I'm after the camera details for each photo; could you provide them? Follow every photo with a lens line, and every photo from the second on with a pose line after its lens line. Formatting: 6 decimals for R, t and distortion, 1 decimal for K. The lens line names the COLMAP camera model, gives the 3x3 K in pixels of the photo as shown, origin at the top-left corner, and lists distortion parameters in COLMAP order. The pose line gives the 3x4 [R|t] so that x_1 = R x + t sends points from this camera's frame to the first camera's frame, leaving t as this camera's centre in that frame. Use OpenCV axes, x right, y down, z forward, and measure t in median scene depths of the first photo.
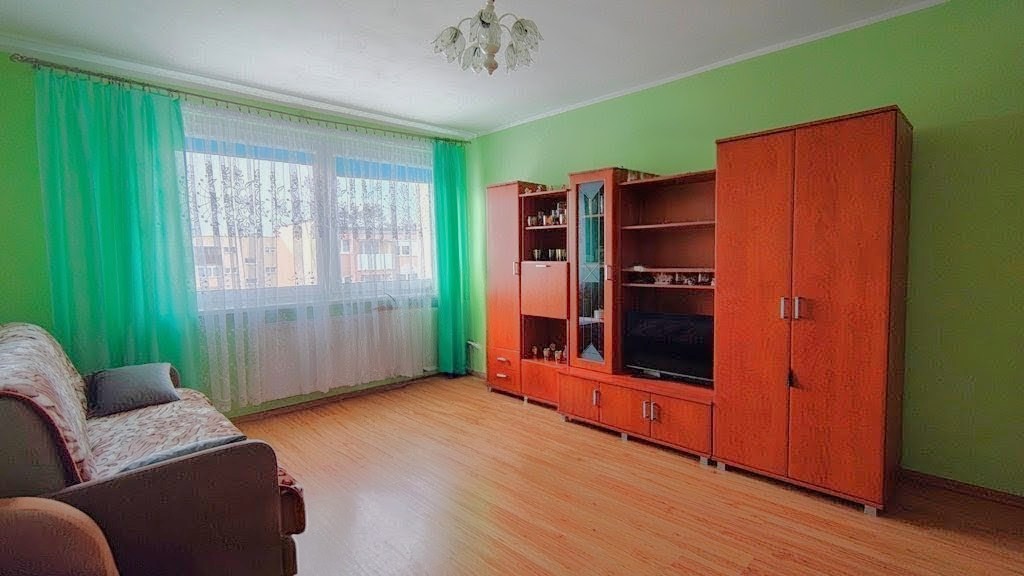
lens RADIAL K [[479.1, 0, 512.0], [0, 479.1, 288.0], [0, 0, 1]] dist [0.001303, 0.000152]
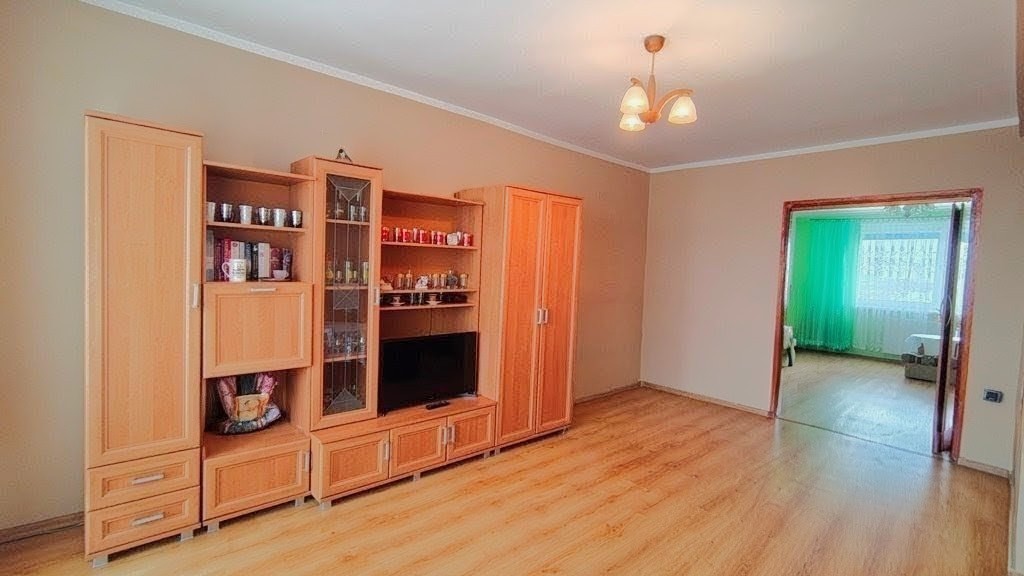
lens RADIAL K [[479.1, 0, 512.0], [0, 479.1, 288.0], [0, 0, 1]] dist [0.001303, 0.000152]
pose [[0.013313, -0.022073, 0.999668, -0.535889], [0.051670, 0.998436, 0.021358, -0.043606], [-0.998575, 0.051369, 0.014433, 0.649088]]
